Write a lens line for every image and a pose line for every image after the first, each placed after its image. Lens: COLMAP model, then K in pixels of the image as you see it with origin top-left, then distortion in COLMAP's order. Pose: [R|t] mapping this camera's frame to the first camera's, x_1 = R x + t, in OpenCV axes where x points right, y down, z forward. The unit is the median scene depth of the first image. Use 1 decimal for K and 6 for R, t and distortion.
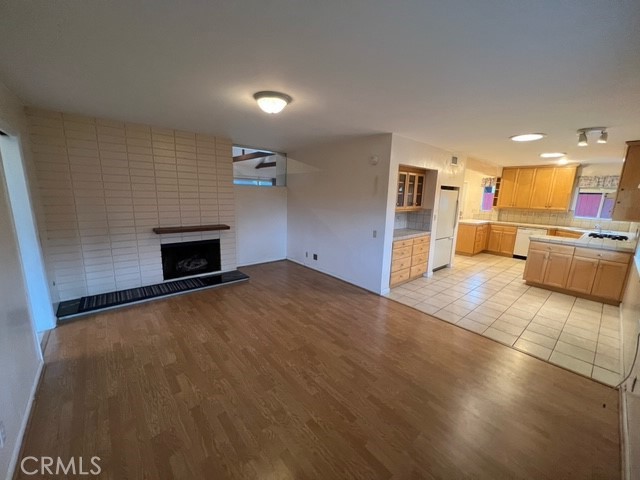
lens RADIAL K [[255.3, 0, 319.5], [0, 255.3, 241.2], [0, 0, 1]] dist [-0.000277, -0.000545]
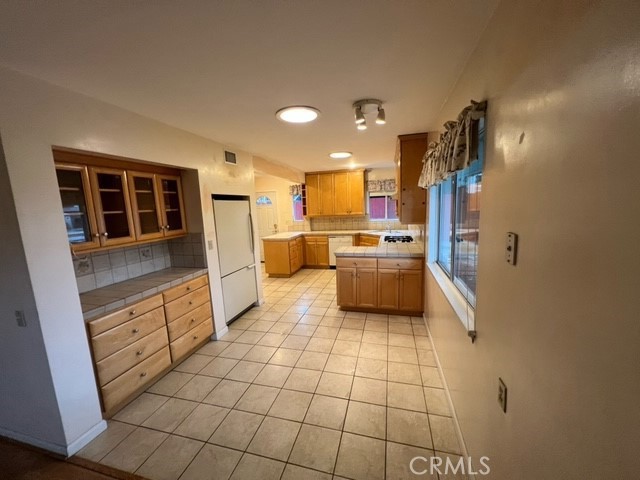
lens RADIAL K [[255.3, 0, 322.5], [0, 255.3, 238.4], [0, 0, 1]] dist [-0.000277, -0.000545]
pose [[0.821061, -0.134446, 0.554782, 0.346228], [0.168059, 0.985728, -0.009841, -0.058242], [-0.545541, 0.101316, 0.831938, 0.341492]]
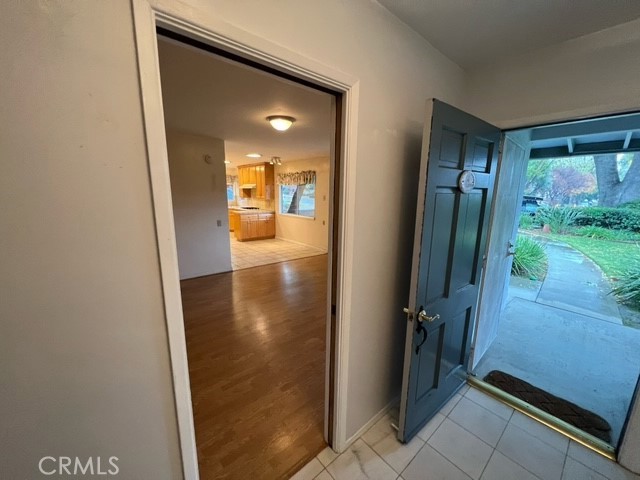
lens RADIAL K [[255.3, 0, 319.5], [0, 255.3, 241.3], [0, 0, 1]] dist [-0.000277, -0.000545]
pose [[0.008682, -0.220948, 0.975247, -0.819042], [0.172585, 0.960979, 0.216179, -0.105933], [-0.984956, 0.166436, 0.046475, 0.433398]]
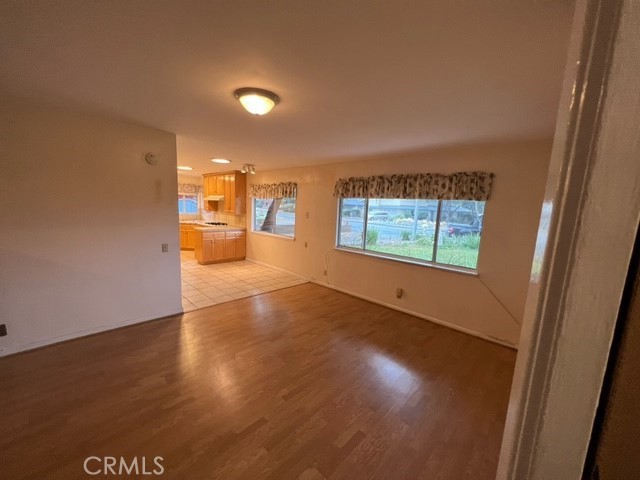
lens RADIAL K [[255.3, 0, 321.4], [0, 255.3, 238.9], [0, 0, 1]] dist [-0.000277, -0.000545]
pose [[-0.099359, -0.159837, 0.982130, -0.569514], [0.139667, 0.975003, 0.172806, -0.113308], [-0.985201, 0.154341, -0.074552, 0.472908]]
